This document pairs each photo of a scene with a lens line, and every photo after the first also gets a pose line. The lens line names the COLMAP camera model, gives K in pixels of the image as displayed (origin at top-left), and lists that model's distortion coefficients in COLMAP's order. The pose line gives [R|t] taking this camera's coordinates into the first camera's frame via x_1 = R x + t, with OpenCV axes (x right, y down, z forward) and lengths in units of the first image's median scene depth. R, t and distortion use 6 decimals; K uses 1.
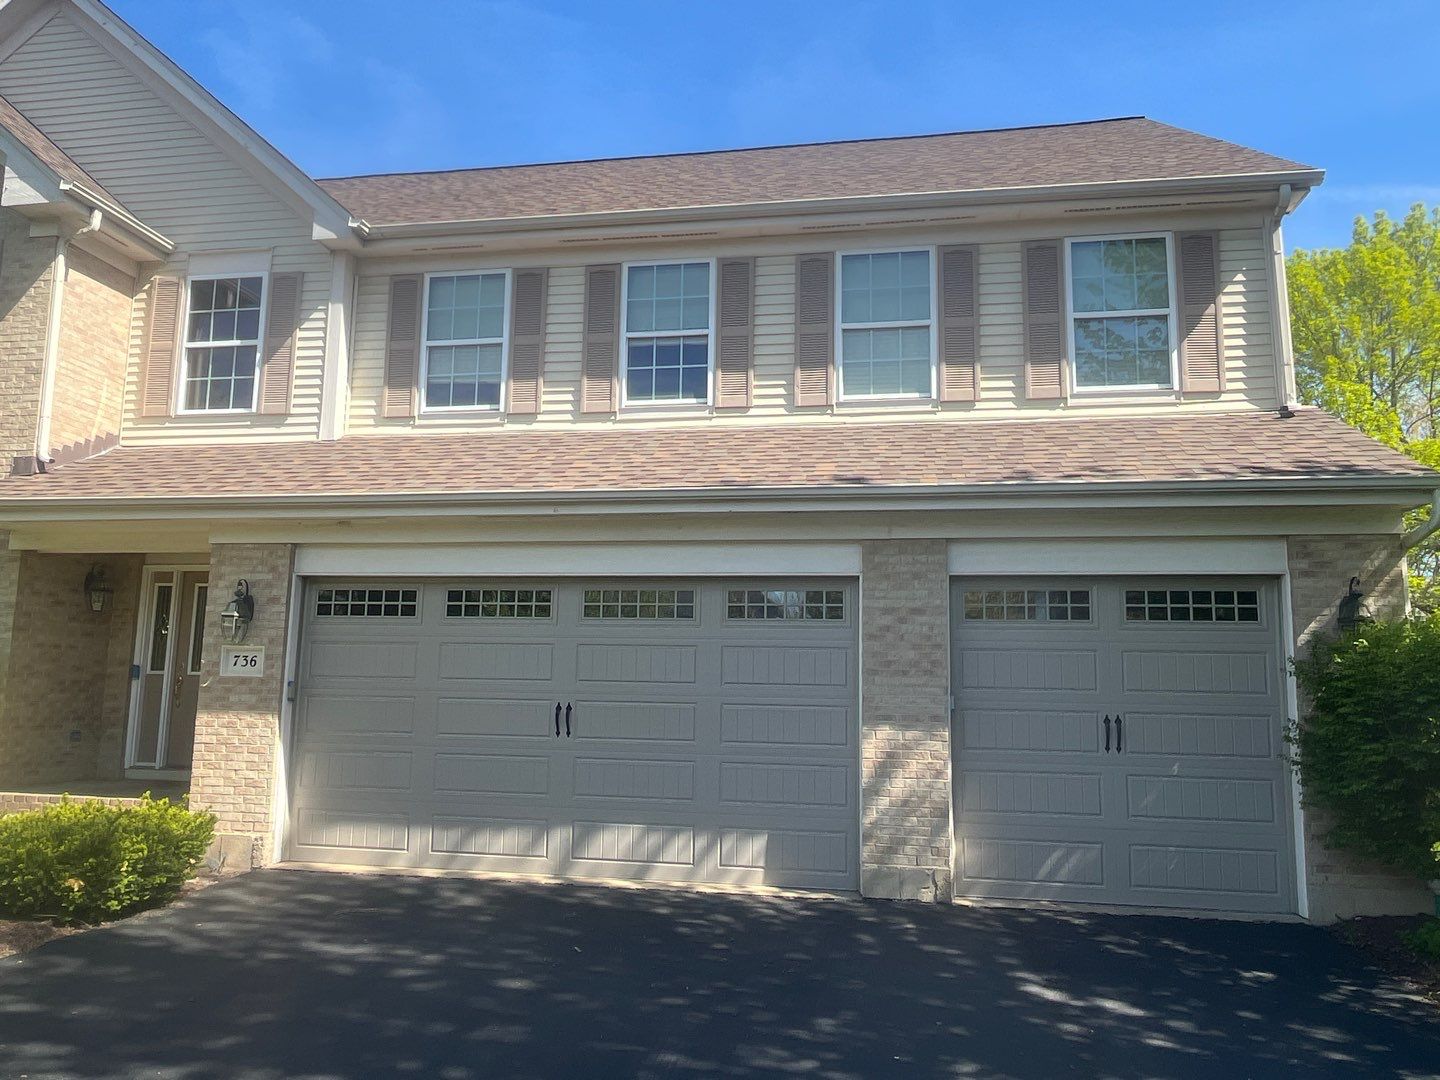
lens RADIAL K [[1047.1, 0, 717.9], [0, 1047.1, 547.7], [0, 0, 1]] dist [-0.007840, 0.001037]
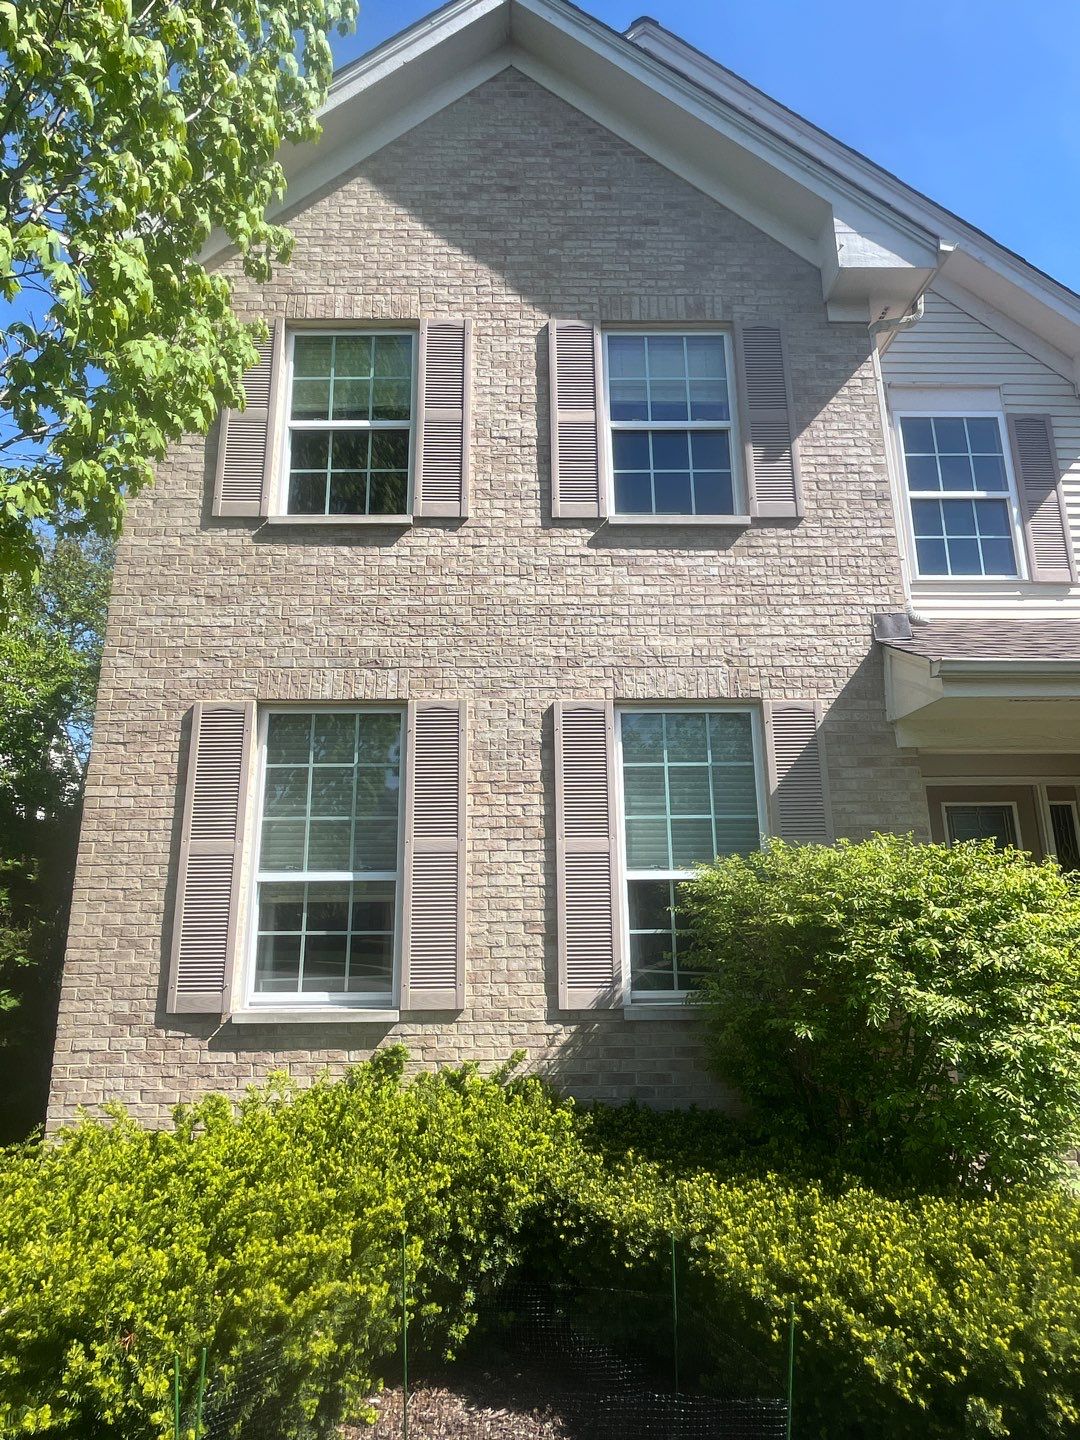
lens RADIAL K [[849.9, 0, 547.4], [0, 849.9, 711.5], [0, 0, 1]] dist [-0.004242, -0.001362]
pose [[0.981638, 0.014416, 0.190207, -0.966504], [0.005133, 0.994783, -0.101885, 0.032004], [-0.190683, 0.100991, 0.976443, 0.490313]]
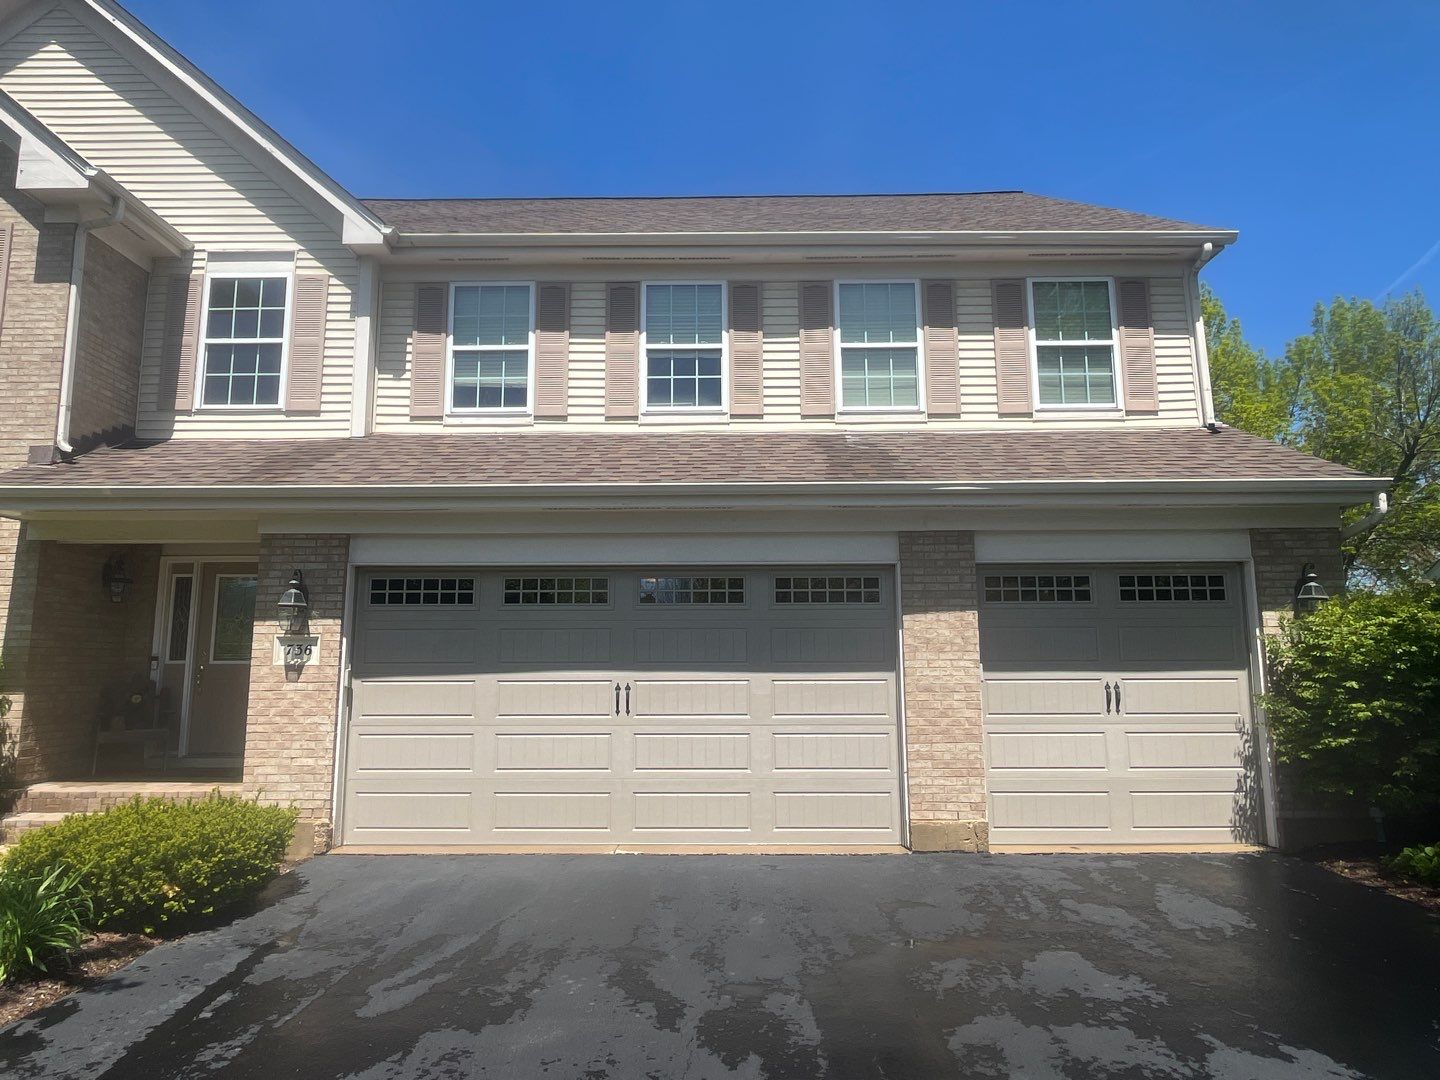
lens RADIAL K [[849.9, 0, 712.0], [0, 849.9, 548.4], [0, 0, 1]] dist [-0.004242, -0.001362]
pose [[0.986258, -0.000021, 0.165213, -0.171229], [-0.000616, 0.999993, 0.003807, 0.005725], [-0.165212, -0.003857, 0.986251, 0.107676]]
